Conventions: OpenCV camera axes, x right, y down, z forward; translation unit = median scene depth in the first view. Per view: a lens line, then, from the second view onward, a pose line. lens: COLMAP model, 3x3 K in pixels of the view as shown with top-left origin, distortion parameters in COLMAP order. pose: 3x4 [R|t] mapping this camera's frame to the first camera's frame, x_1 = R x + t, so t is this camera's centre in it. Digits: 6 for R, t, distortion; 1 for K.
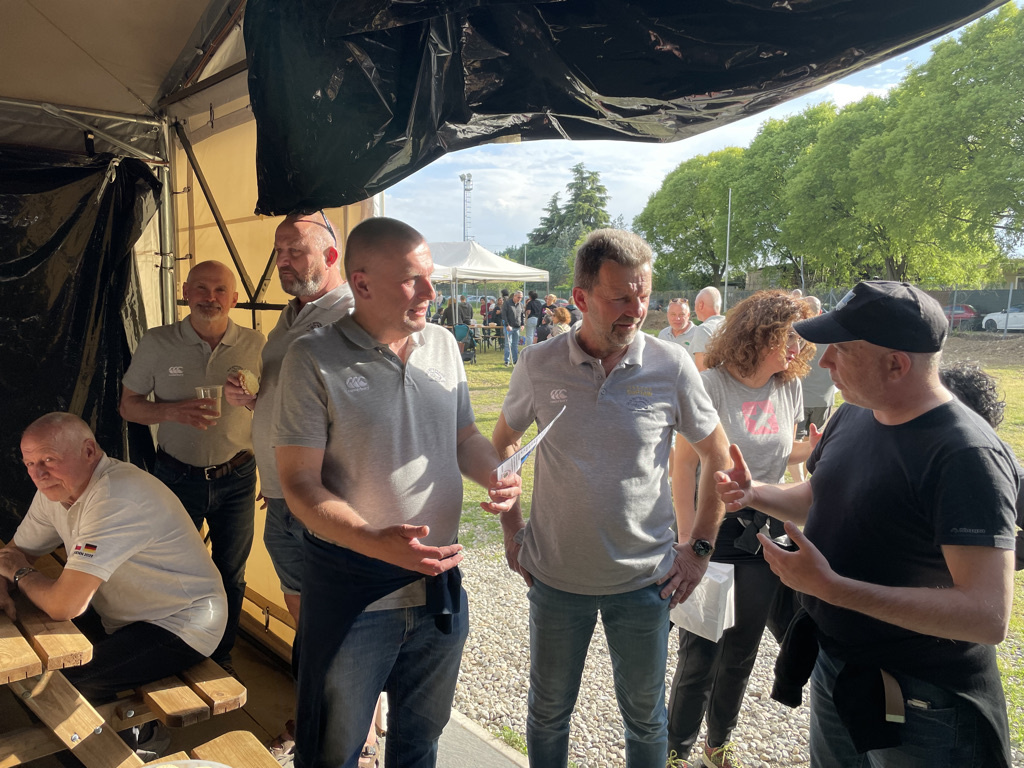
lens RADIAL K [[784.2, 0, 508.2], [0, 784.2, 375.4], [0, 0, 1]] dist [0.084481, -0.118069]
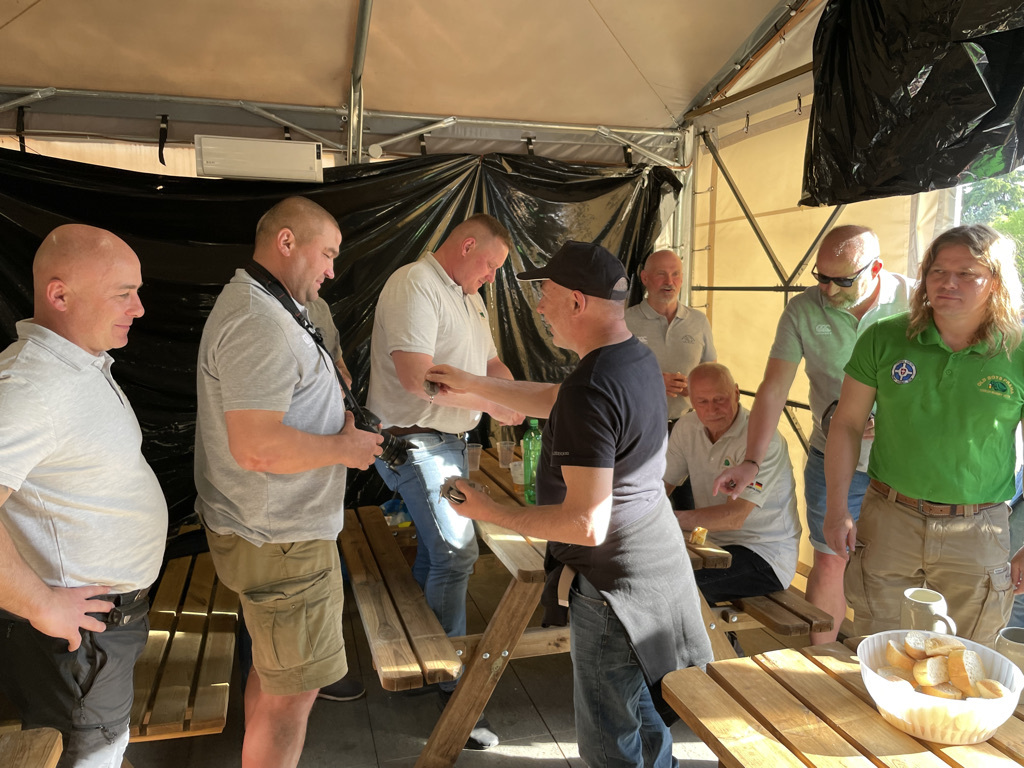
lens RADIAL K [[784.2, 0, 520.6], [0, 784.2, 376.6], [0, 0, 1]] dist [0.084481, -0.118069]
pose [[0.908959, 0.039464, -0.415014, -0.162345], [-0.035764, 0.999221, 0.016688, 0.029375], [0.415349, -0.000326, 0.909662, -0.160101]]
